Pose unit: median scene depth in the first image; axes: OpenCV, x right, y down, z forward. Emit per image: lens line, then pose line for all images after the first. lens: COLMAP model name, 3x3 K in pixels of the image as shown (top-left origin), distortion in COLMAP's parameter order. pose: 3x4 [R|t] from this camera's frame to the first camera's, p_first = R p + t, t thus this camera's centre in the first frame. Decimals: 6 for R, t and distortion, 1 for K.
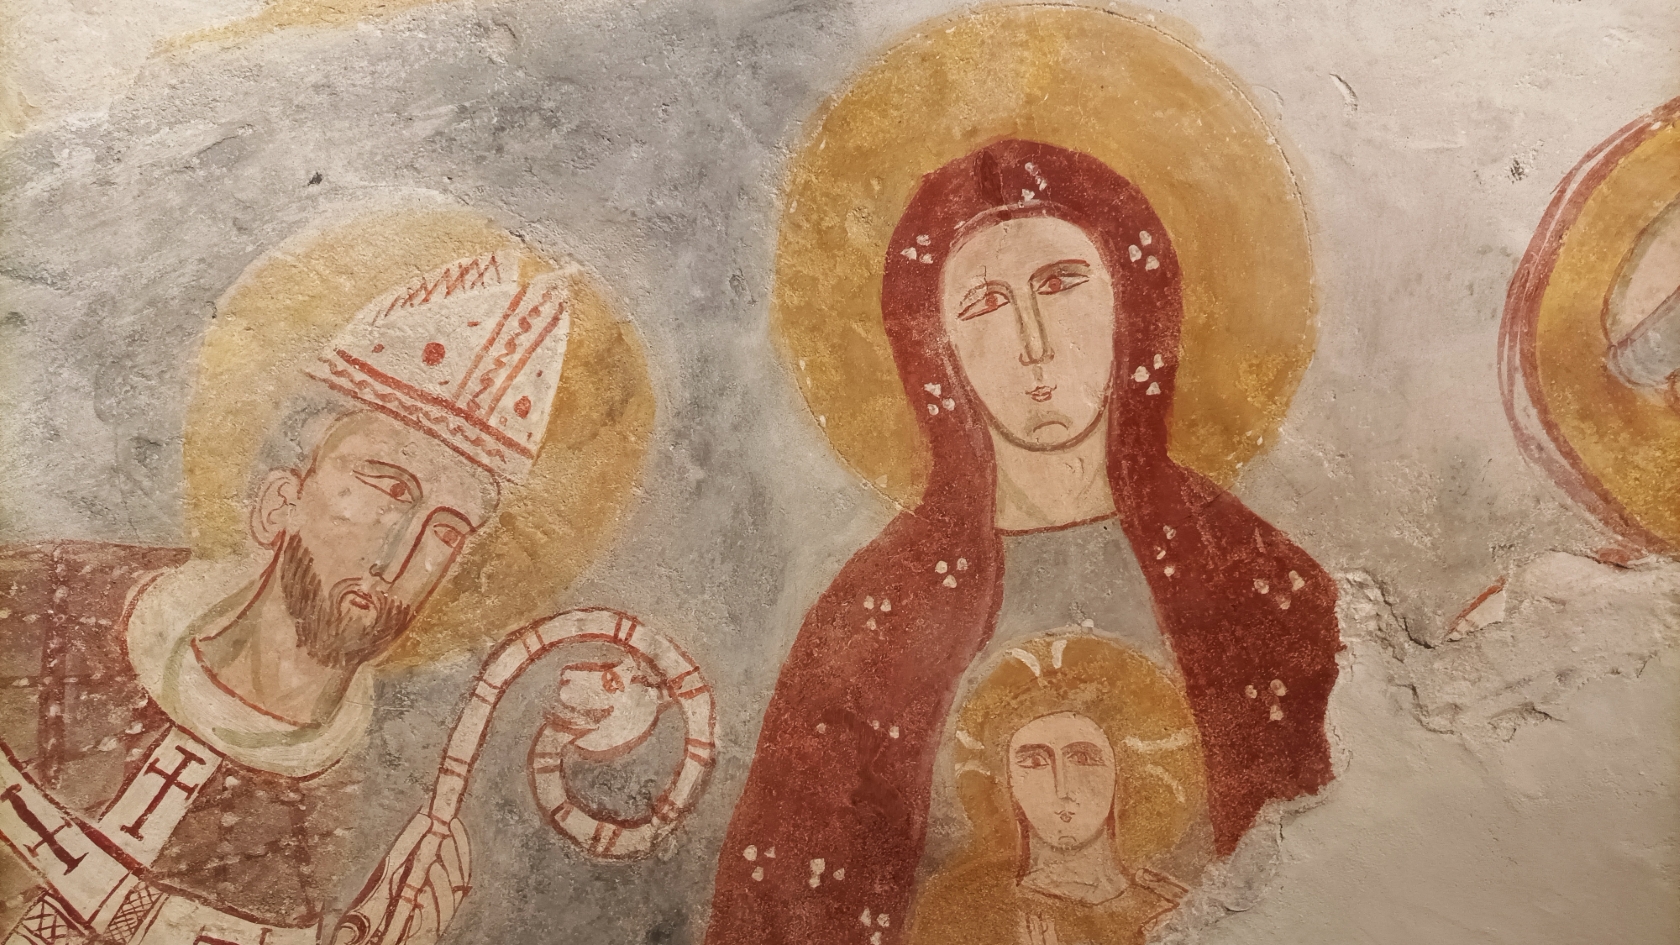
lens RADIAL K [[1257.7, 0, 836.7], [0, 1257.7, 474.5], [0, 0, 1]] dist [0.022015, -0.016065]
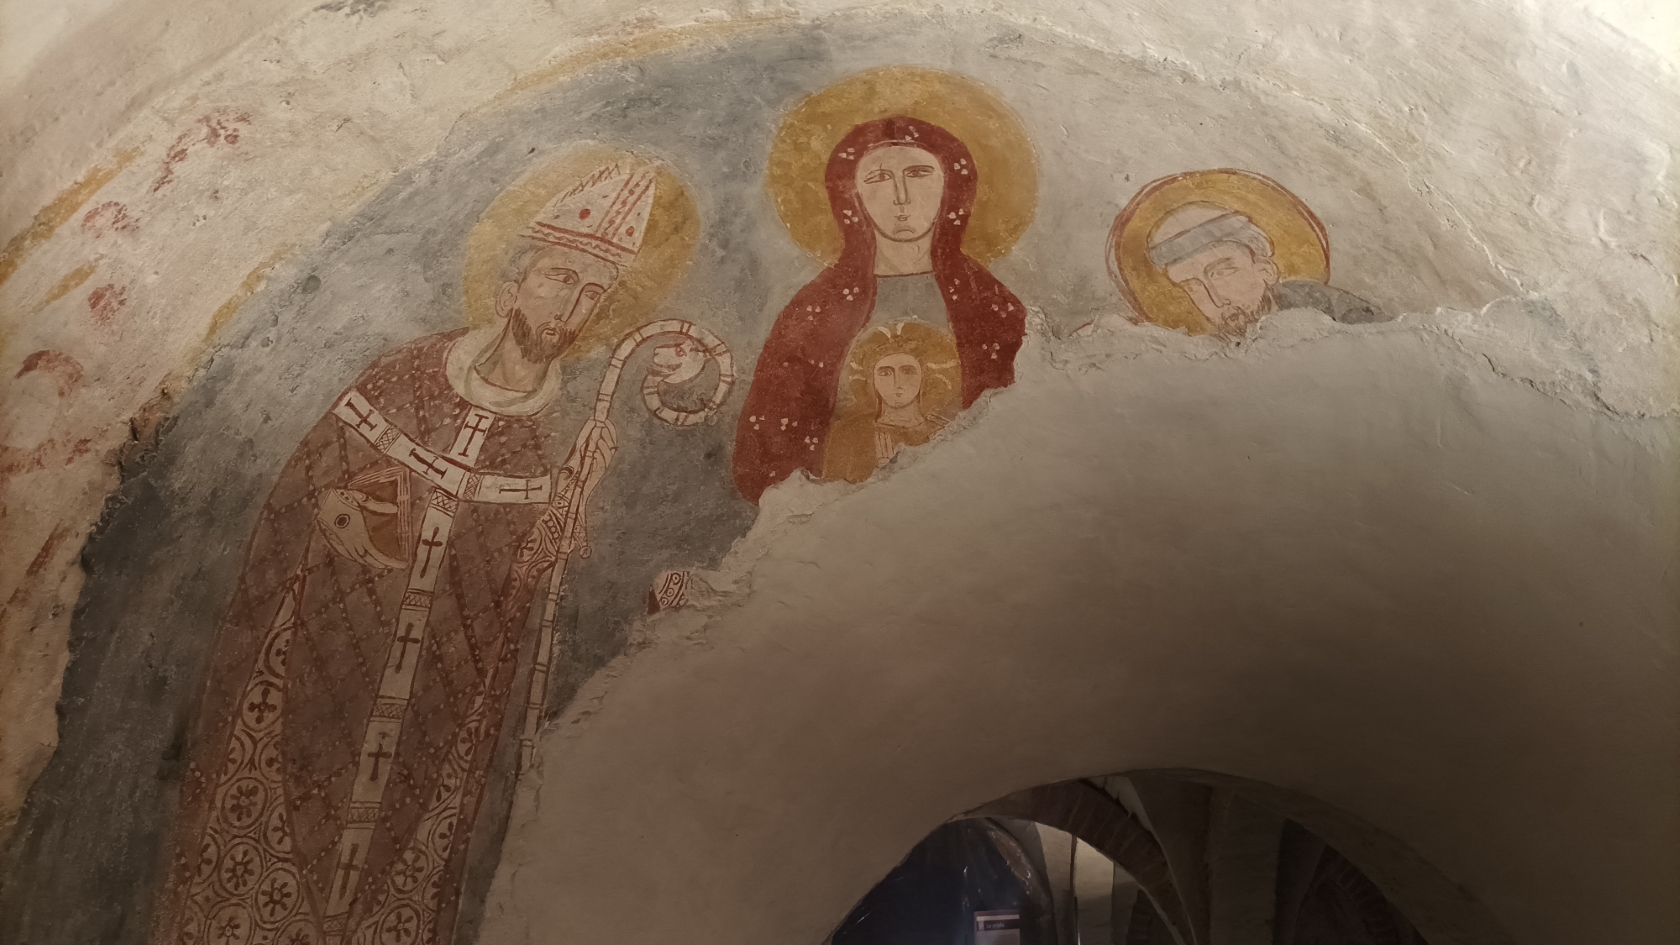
lens RADIAL K [[1257.7, 0, 829.0], [0, 1257.7, 464.7], [0, 0, 1]] dist [0.022015, -0.016065]
pose [[0.957976, -0.135225, 0.252976, -0.505460], [-0.043201, 0.803840, 0.593275, -0.925276], [-0.283578, -0.579271, 0.764217, -0.719169]]
